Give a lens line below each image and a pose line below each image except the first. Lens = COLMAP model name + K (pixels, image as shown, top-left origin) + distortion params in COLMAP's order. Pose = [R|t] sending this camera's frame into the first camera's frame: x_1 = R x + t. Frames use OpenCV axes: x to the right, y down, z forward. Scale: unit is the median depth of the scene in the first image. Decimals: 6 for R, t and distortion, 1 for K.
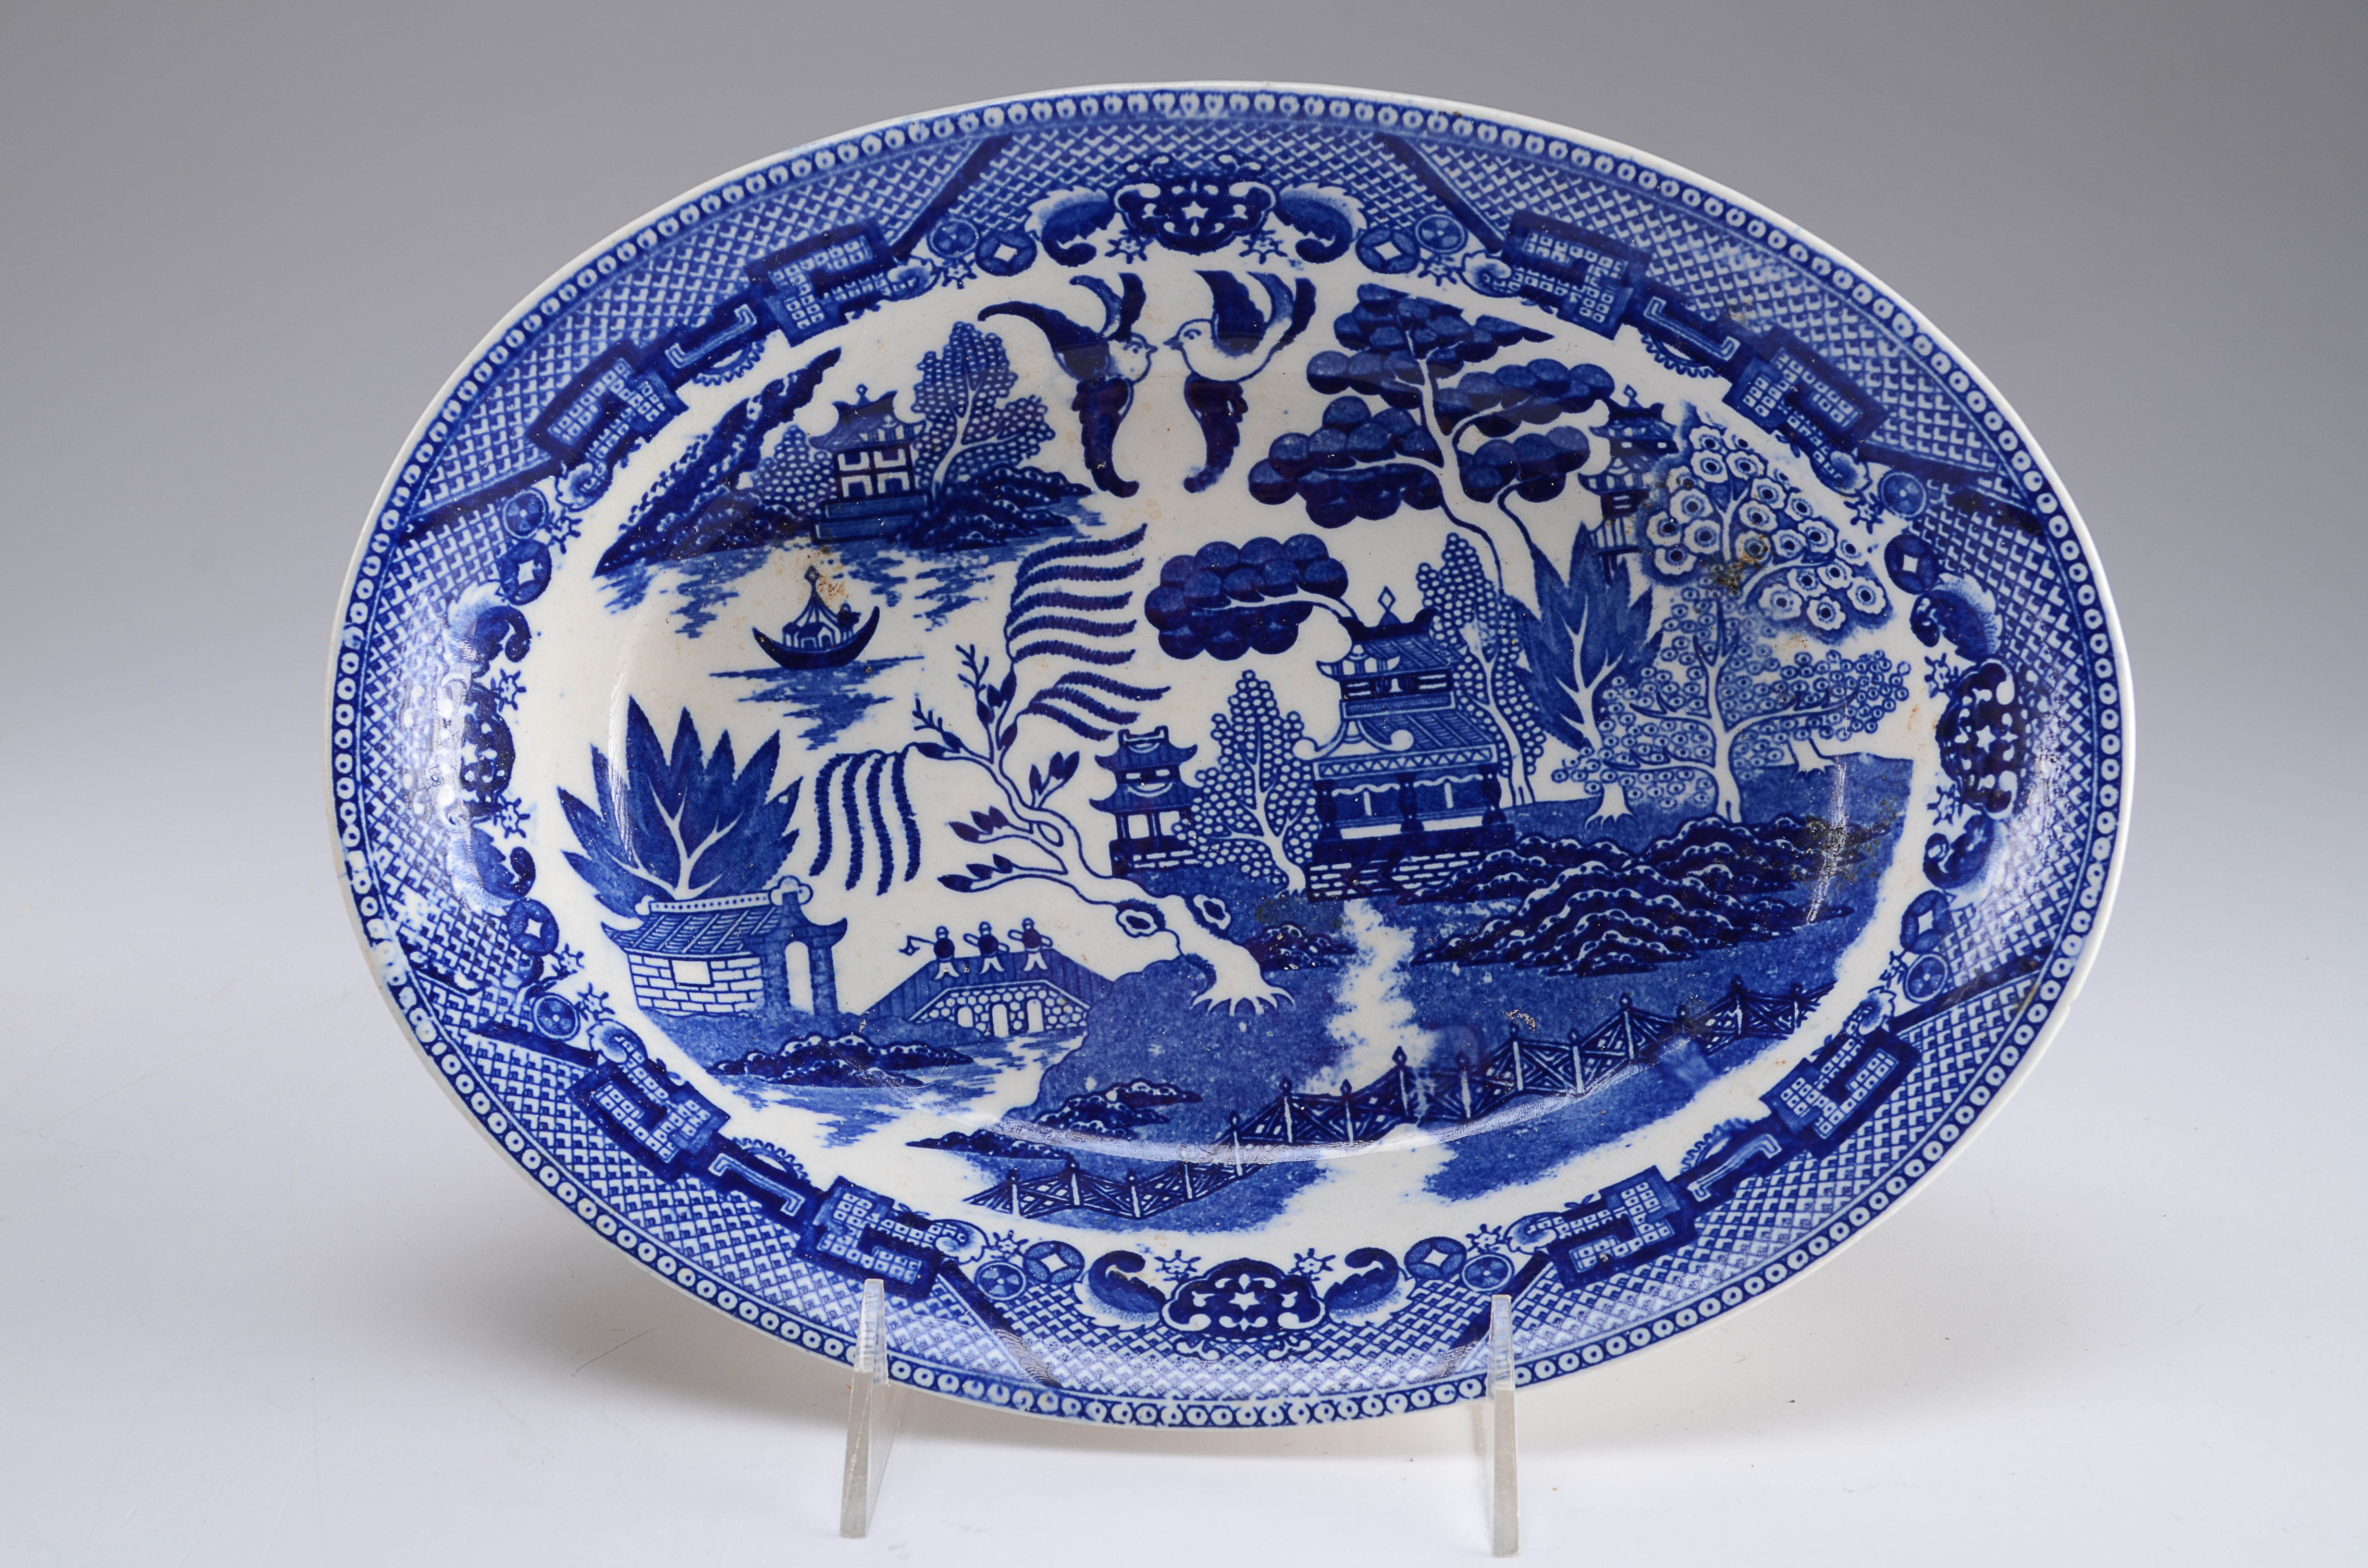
lens RADIAL K [[2768.4, 0, 1159.6], [0, 2768.4, 808.1], [0, 0, 1]] dist [-0.030828, 0.000000]
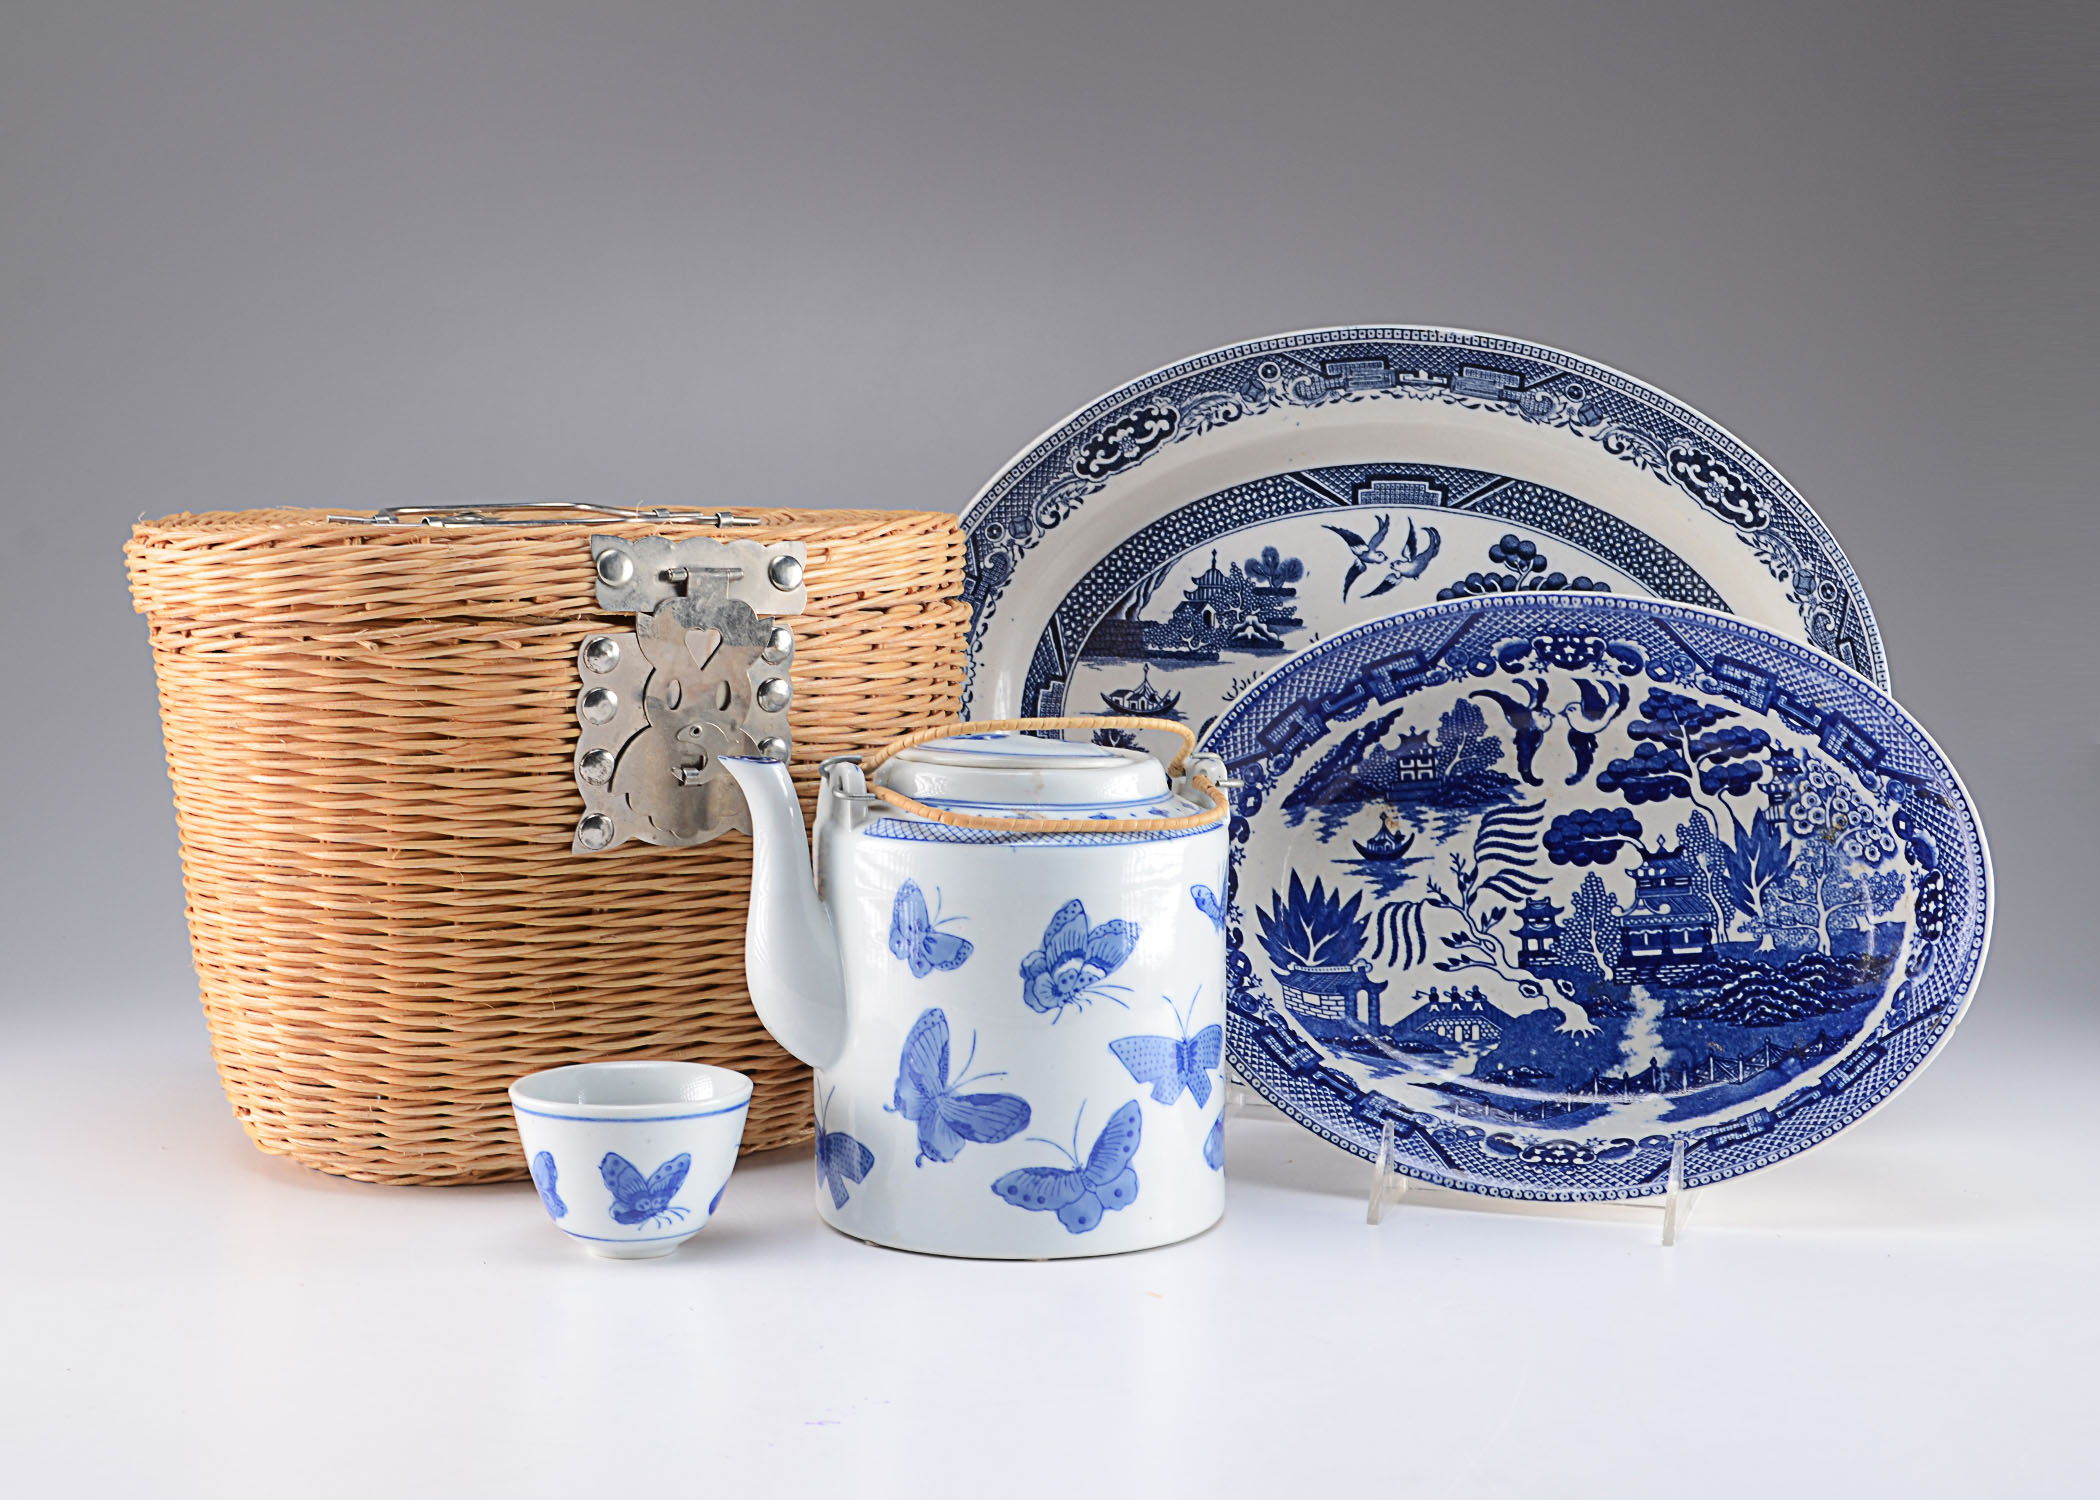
lens RADIAL K [[3757.0, 0, 1040.8], [0, 3757.0, 735.0], [0, 0, 1]] dist [-0.060946, 0.000000]
pose [[0.967964, 0.038330, -0.248148, 0.332361], [-0.092287, 0.973415, -0.209633, 0.485099], [0.233515, 0.225818, 0.945768, -1.792790]]
